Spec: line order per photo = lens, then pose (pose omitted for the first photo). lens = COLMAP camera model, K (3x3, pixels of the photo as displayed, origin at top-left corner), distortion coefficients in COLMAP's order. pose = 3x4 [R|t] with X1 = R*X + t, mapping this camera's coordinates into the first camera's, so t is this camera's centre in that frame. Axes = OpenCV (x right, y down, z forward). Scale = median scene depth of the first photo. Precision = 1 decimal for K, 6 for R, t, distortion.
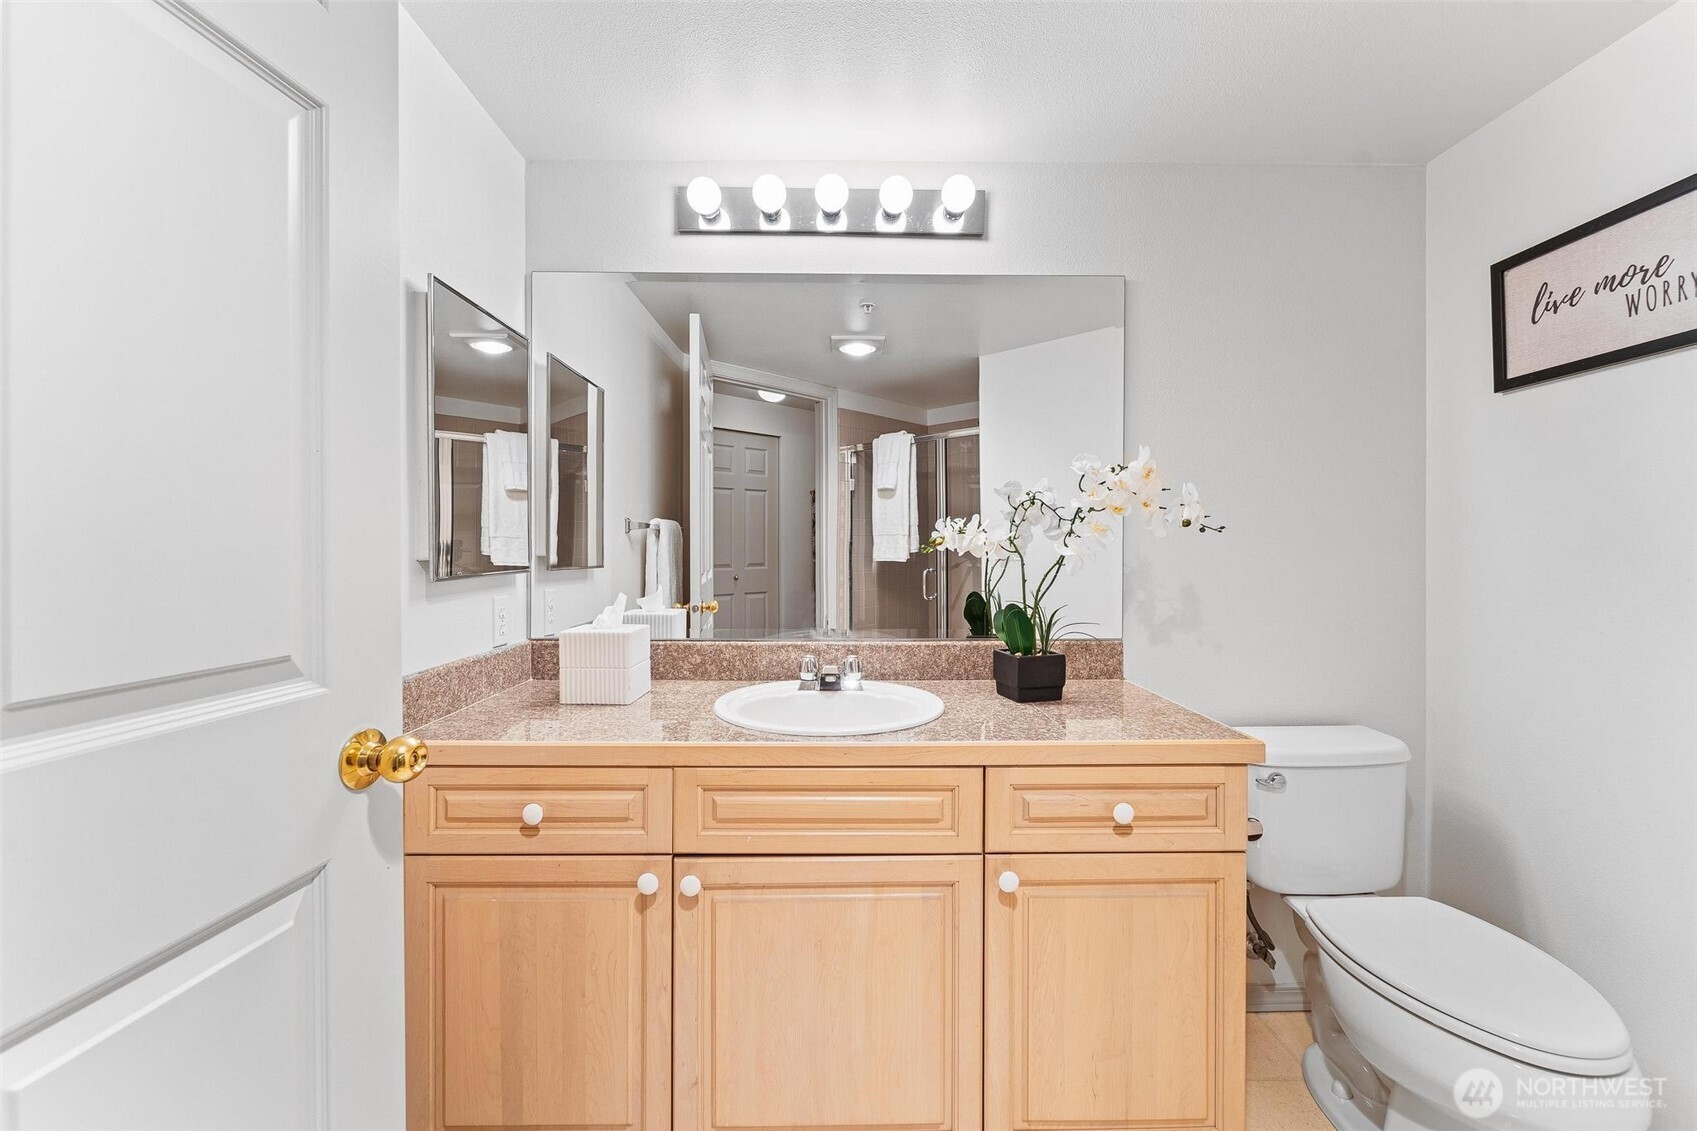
lens RADIAL K [[687.2, 0, 848.8], [0, 687.2, 551.3], [0, 0, 1]] dist [-0.000131, -0.000266]
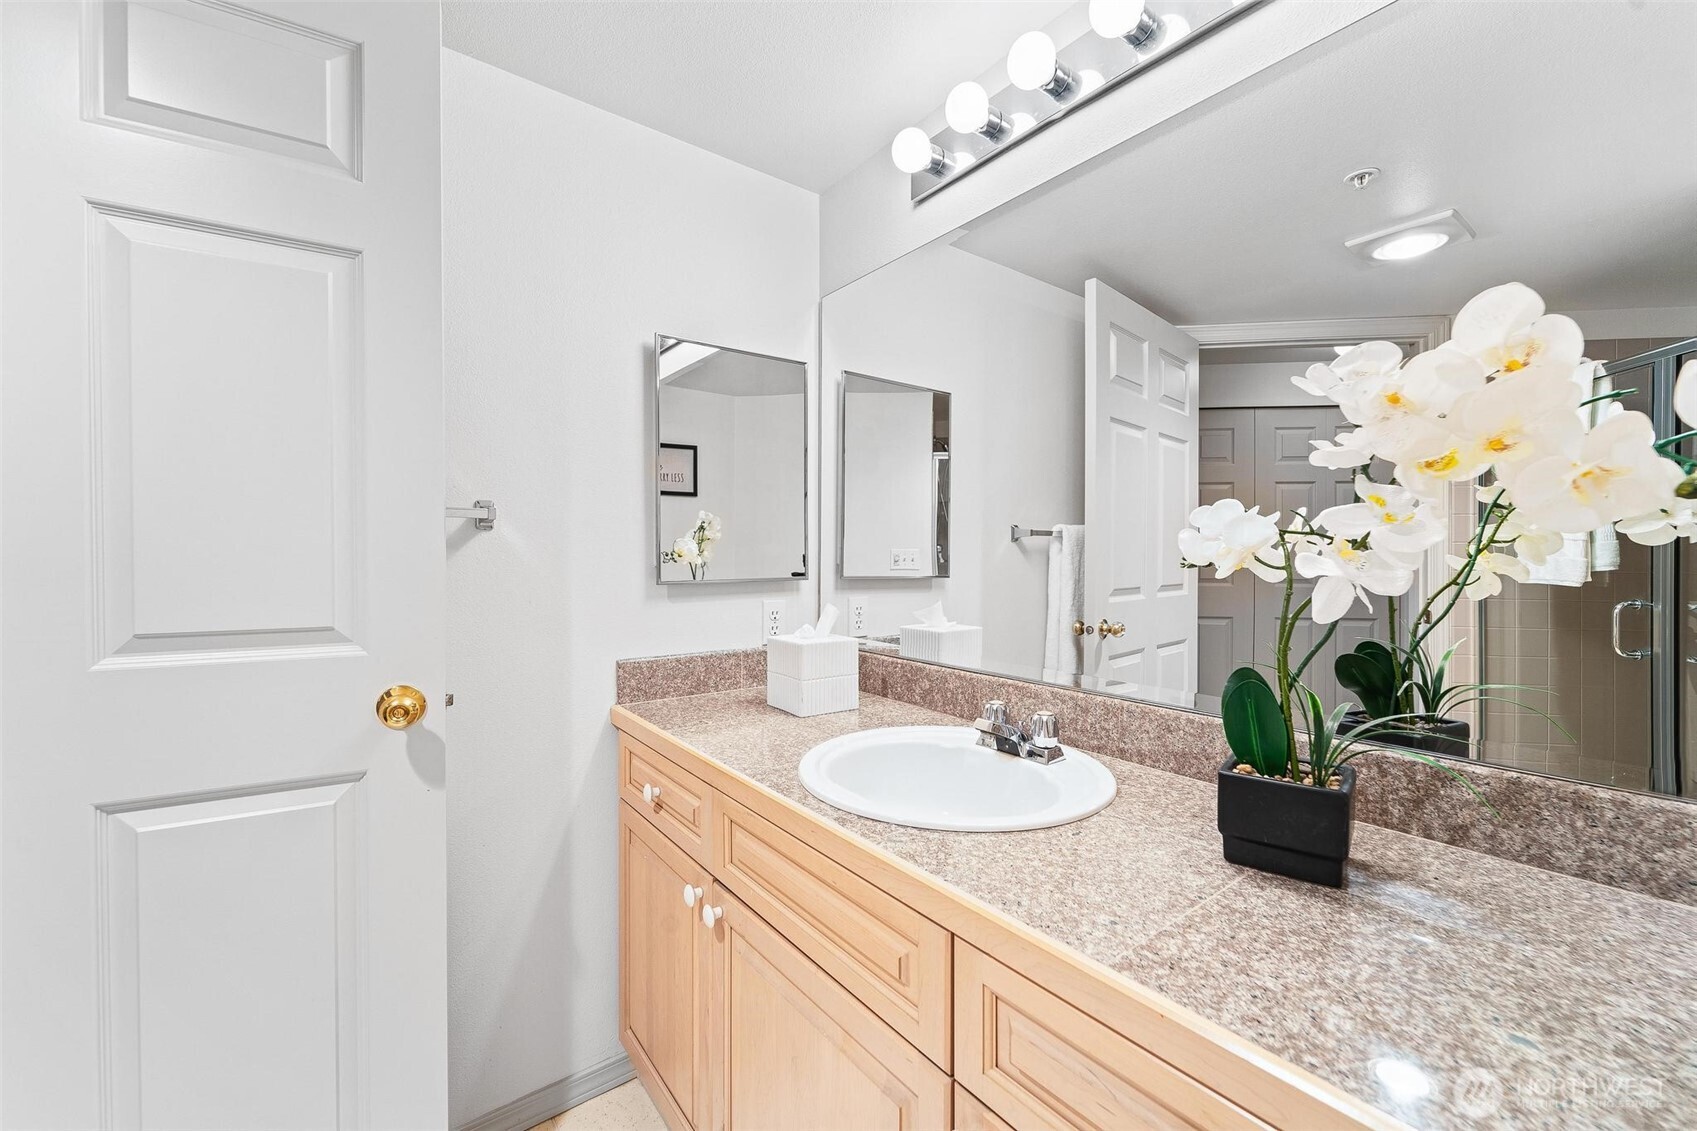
lens RADIAL K [[684.8, 0, 848.5], [0, 684.8, 565.5], [0, 0, 1]] dist [0.001014, 0.000084]
pose [[0.593165, 0.013785, -0.804963, 0.497688], [-0.008572, 0.999905, 0.010807, -0.004332], [0.805036, 0.000490, 0.593226, 0.470856]]
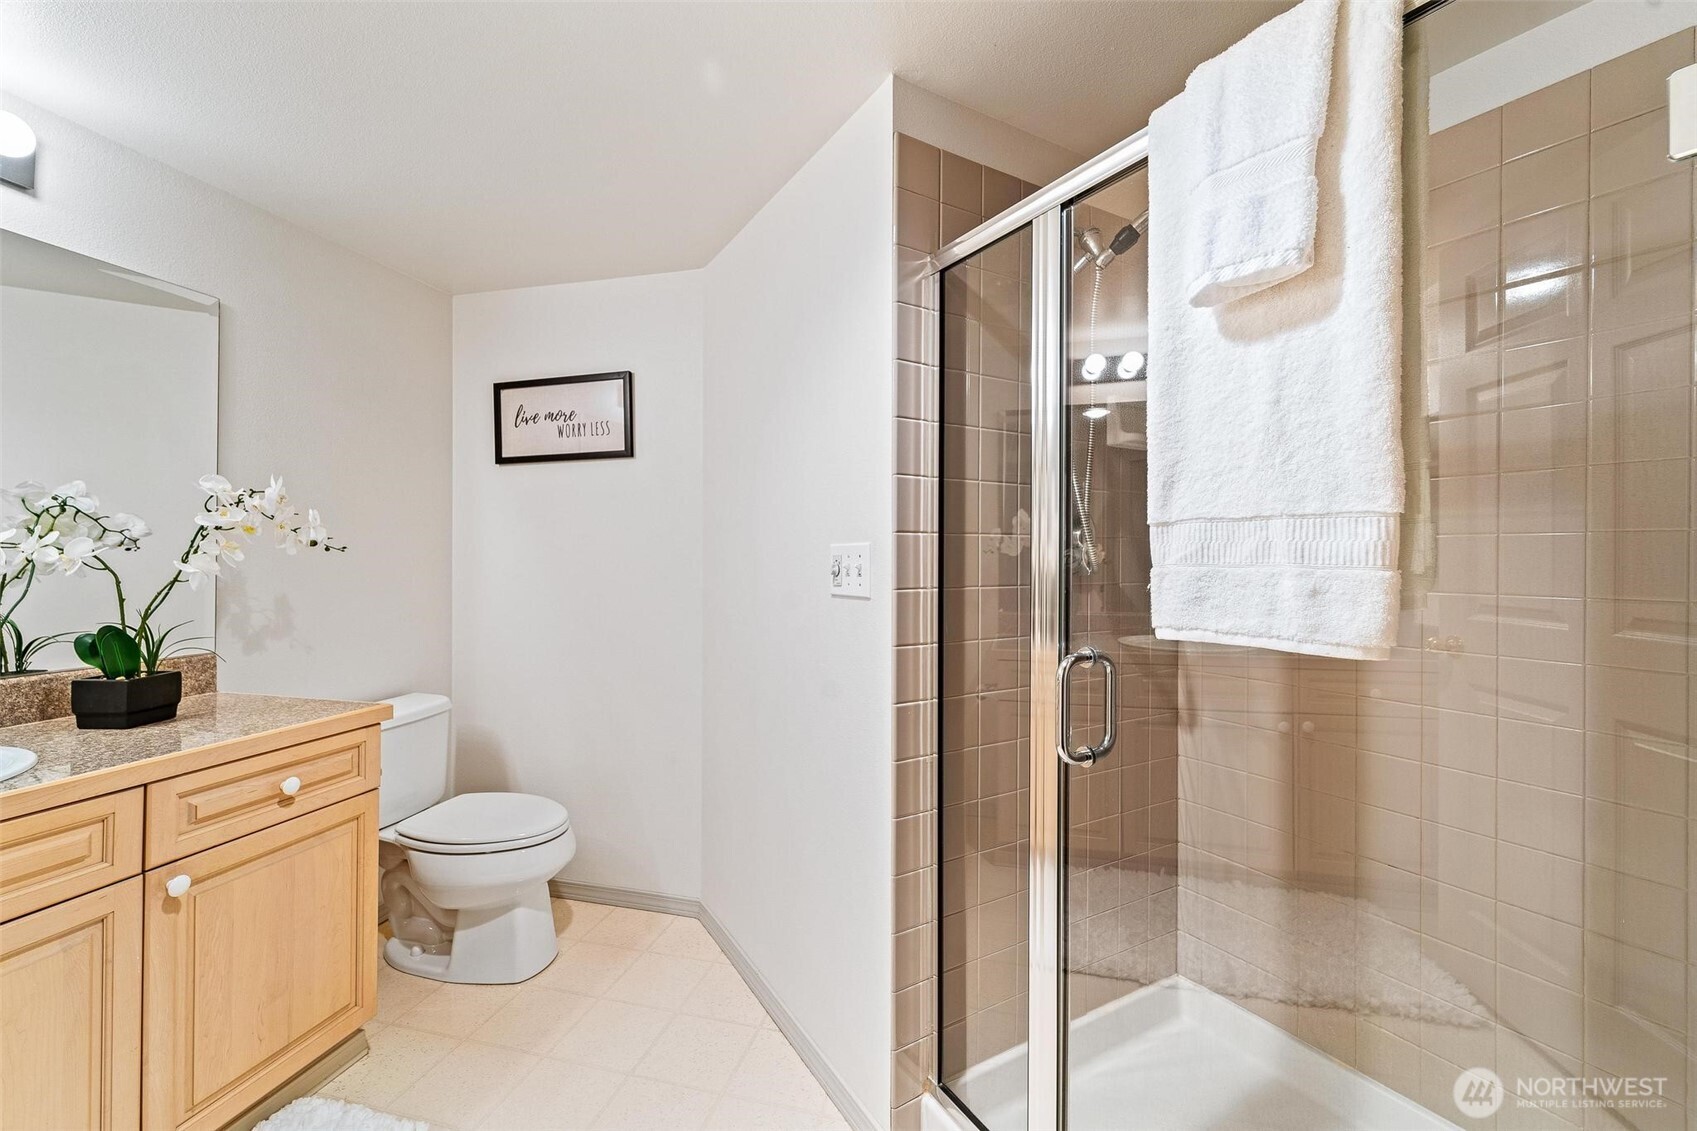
lens RADIAL K [[687.2, 0, 848.8], [0, 687.2, 551.3], [0, 0, 1]] dist [-0.000131, -0.000266]
pose [[0.247795, 0.010643, 0.968754, -0.419882], [0.000969, 0.999936, -0.011233, -0.012100], [-0.968812, 0.003723, 0.247769, -0.195667]]
